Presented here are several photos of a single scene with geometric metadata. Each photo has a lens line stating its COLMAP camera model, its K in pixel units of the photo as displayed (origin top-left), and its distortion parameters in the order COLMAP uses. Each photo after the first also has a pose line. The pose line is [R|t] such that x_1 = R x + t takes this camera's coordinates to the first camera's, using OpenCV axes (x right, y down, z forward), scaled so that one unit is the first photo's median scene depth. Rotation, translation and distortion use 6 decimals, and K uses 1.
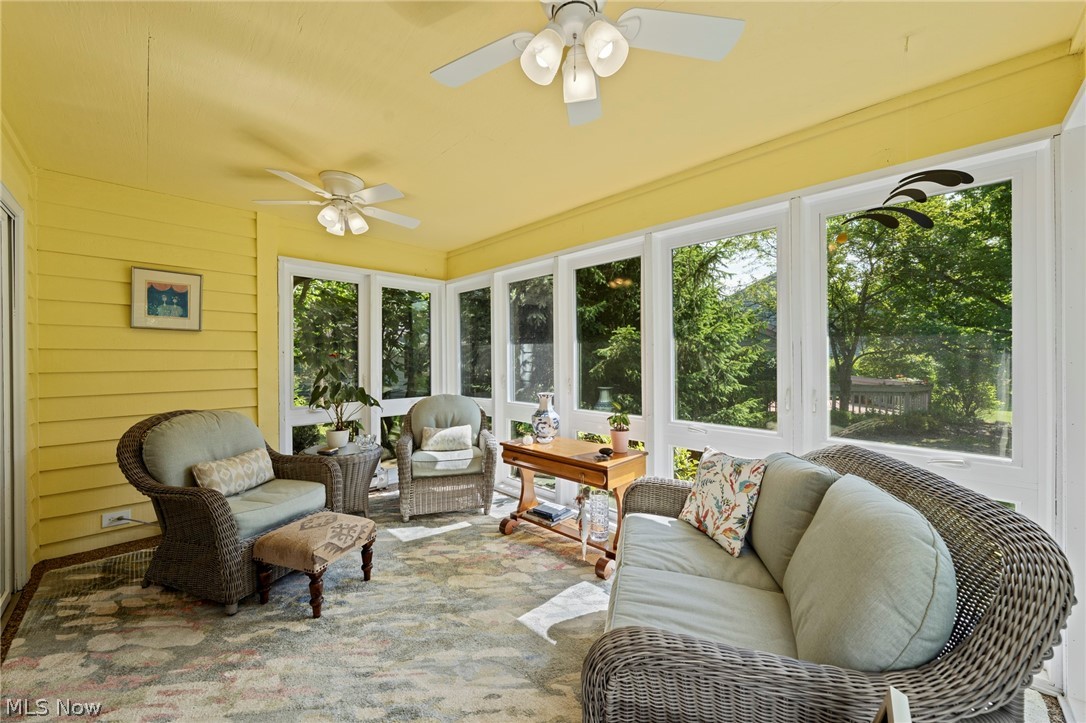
lens RADIAL K [[390.8, 0, 541.4], [0, 390.8, 358.1], [0, 0, 1]] dist [0.000234, 0.000013]
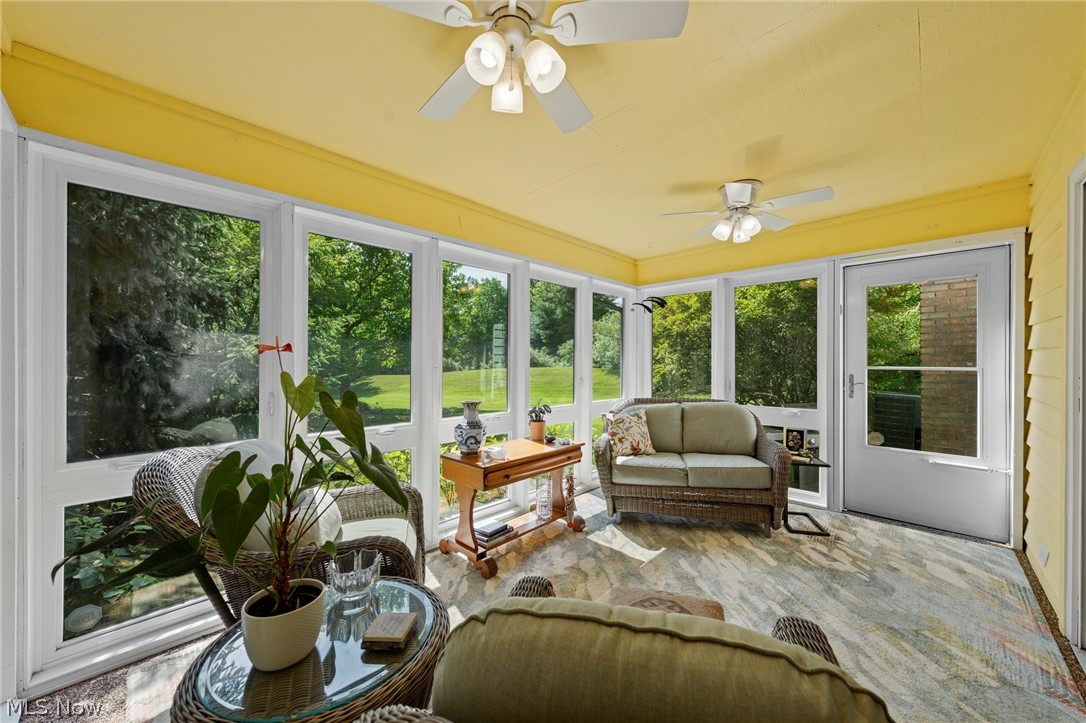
lens RADIAL K [[390.8, 0, 541.4], [0, 390.8, 358.1], [0, 0, 1]] dist [0.000234, 0.000013]
pose [[0.011231, 0.006002, 0.999919, -0.923335], [0.001348, 0.999981, -0.006018, -0.003189], [-0.999936, 0.001415, 0.011222, 0.898002]]
